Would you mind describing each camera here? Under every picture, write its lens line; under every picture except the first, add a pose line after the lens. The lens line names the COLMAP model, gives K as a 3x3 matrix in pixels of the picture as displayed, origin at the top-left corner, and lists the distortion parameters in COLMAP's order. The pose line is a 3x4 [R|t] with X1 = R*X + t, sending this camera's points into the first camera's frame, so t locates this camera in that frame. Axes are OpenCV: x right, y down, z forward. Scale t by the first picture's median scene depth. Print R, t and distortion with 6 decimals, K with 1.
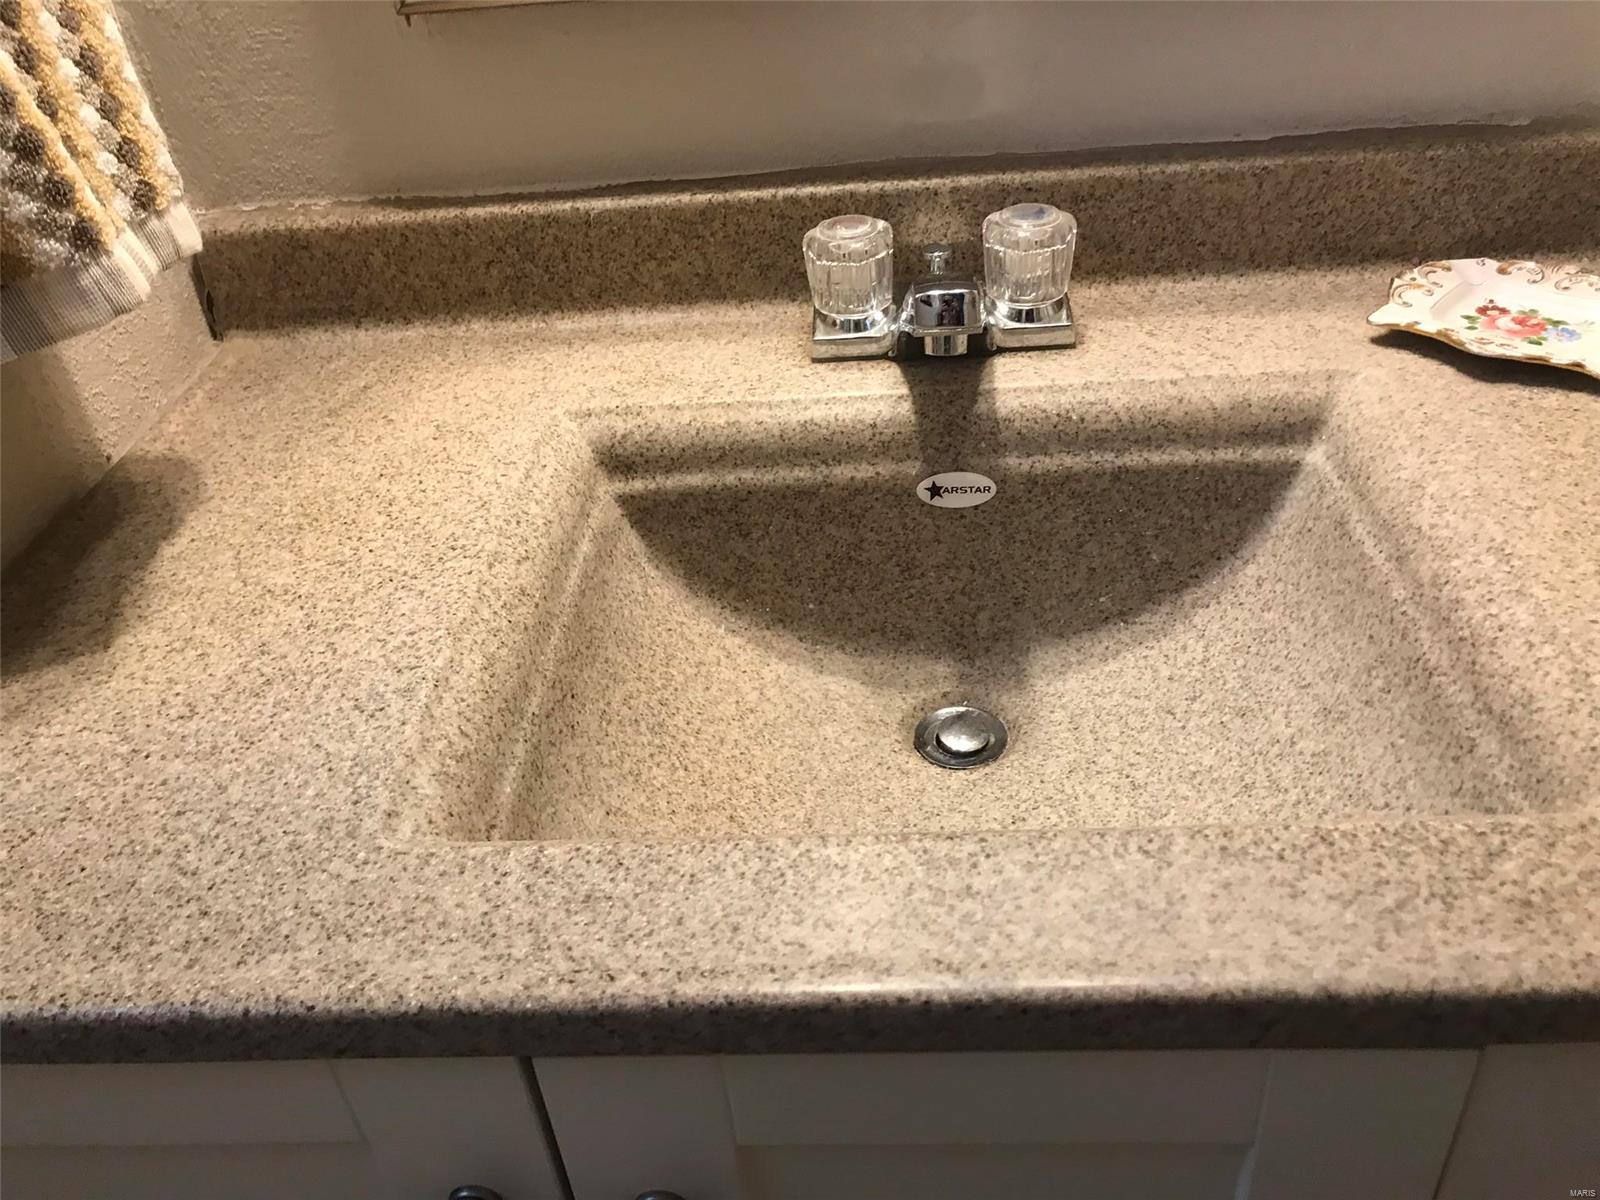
lens RADIAL K [[1304.2, 0, 806.8], [0, 1304.2, 598.5], [0, 0, 1]] dist [0.043435, -0.053041]
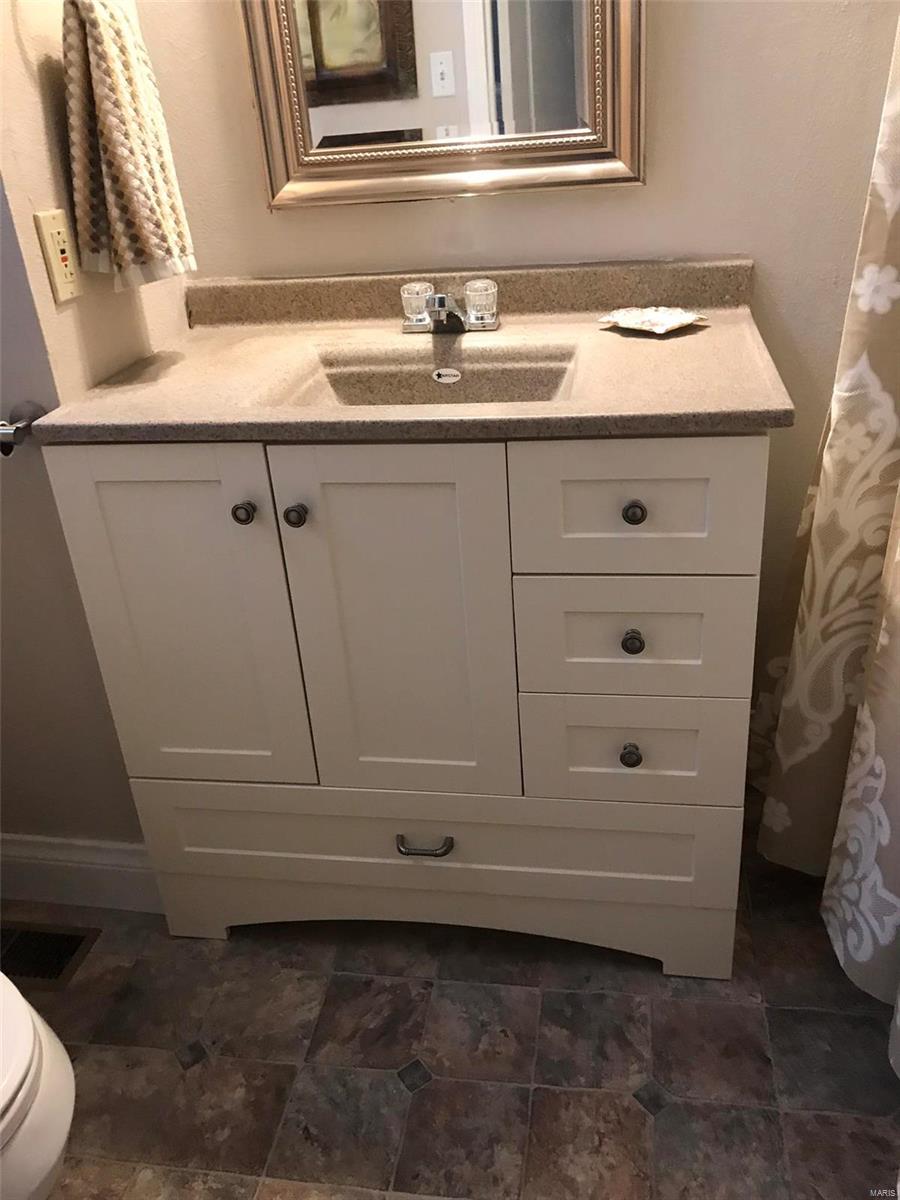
lens RADIAL K [[978.1, 0, 460.0], [0, 978.1, 589.9], [0, 0, 1]] dist [0.043435, -0.053041]
pose [[0.992410, 0.067066, -0.103071, 0.381431], [-0.080228, 0.988344, -0.129378, 0.621669], [0.093193, 0.136666, 0.986224, -0.964596]]
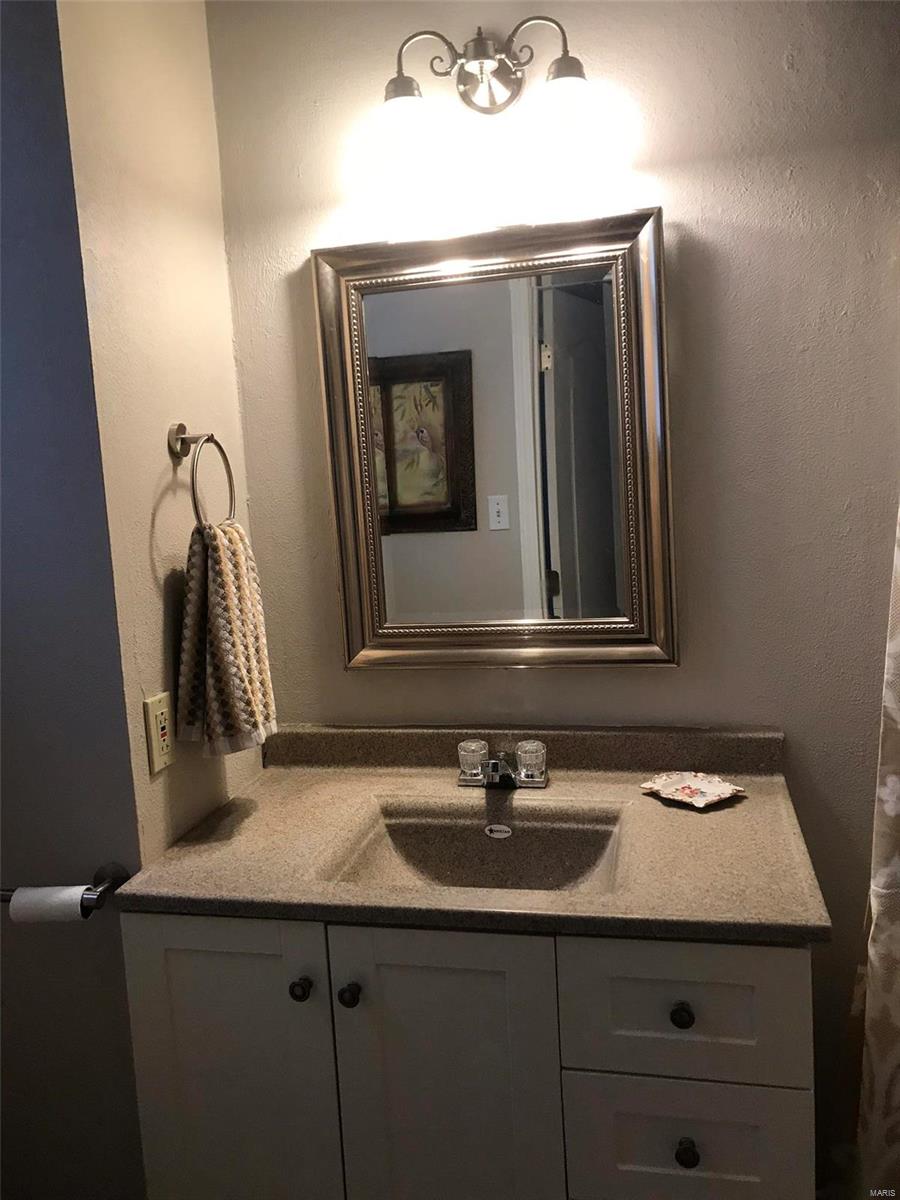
lens RADIAL K [[978.1, 0, 451.7], [0, 978.1, 587.7], [0, 0, 1]] dist [0.043435, -0.053041]
pose [[0.982736, 0.046288, -0.179131, 0.375715], [-0.122420, 0.888628, -0.441987, 0.410626], [0.138722, 0.456286, 0.878954, -1.182379]]
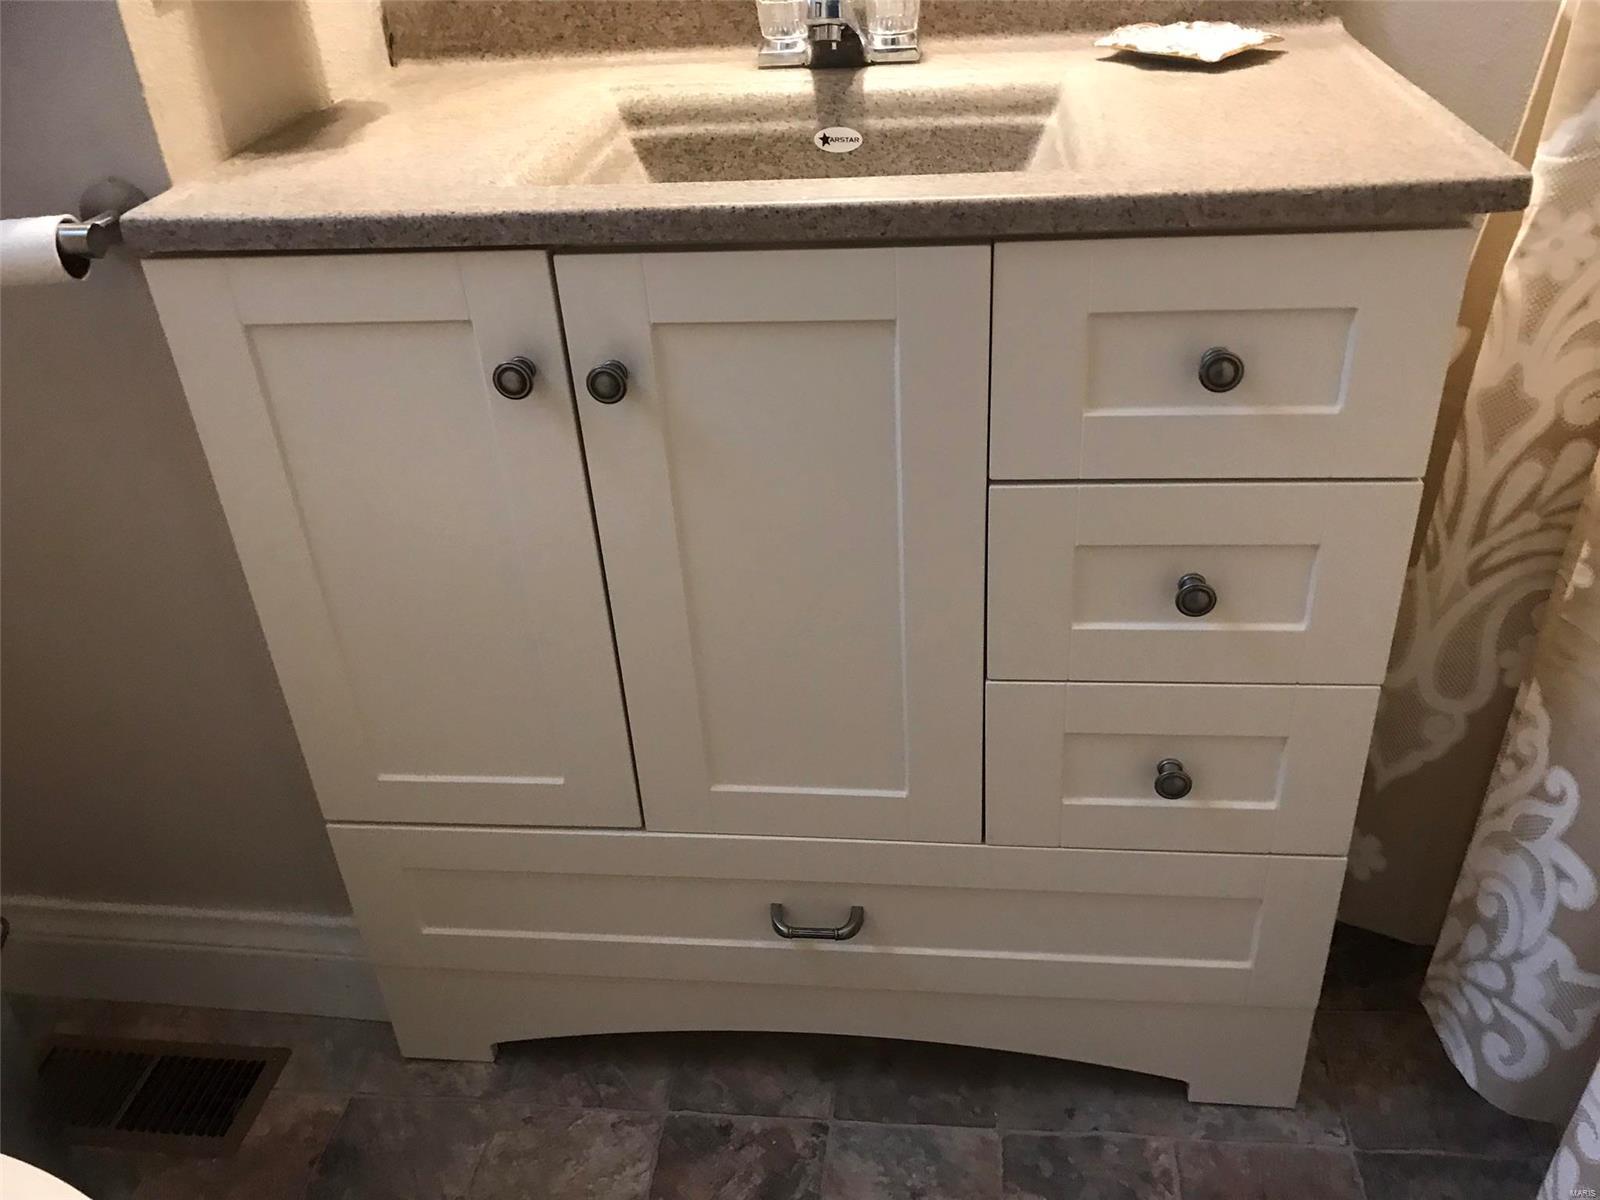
lens RADIAL K [[1304.2, 0, 810.0], [0, 1304.2, 597.9], [0, 0, 1]] dist [0.043435, -0.053041]
pose [[0.996897, 0.059234, -0.051850, 0.195901], [-0.061529, 0.997142, -0.043841, 0.553232], [0.049105, 0.046896, 0.997692, -0.600275]]
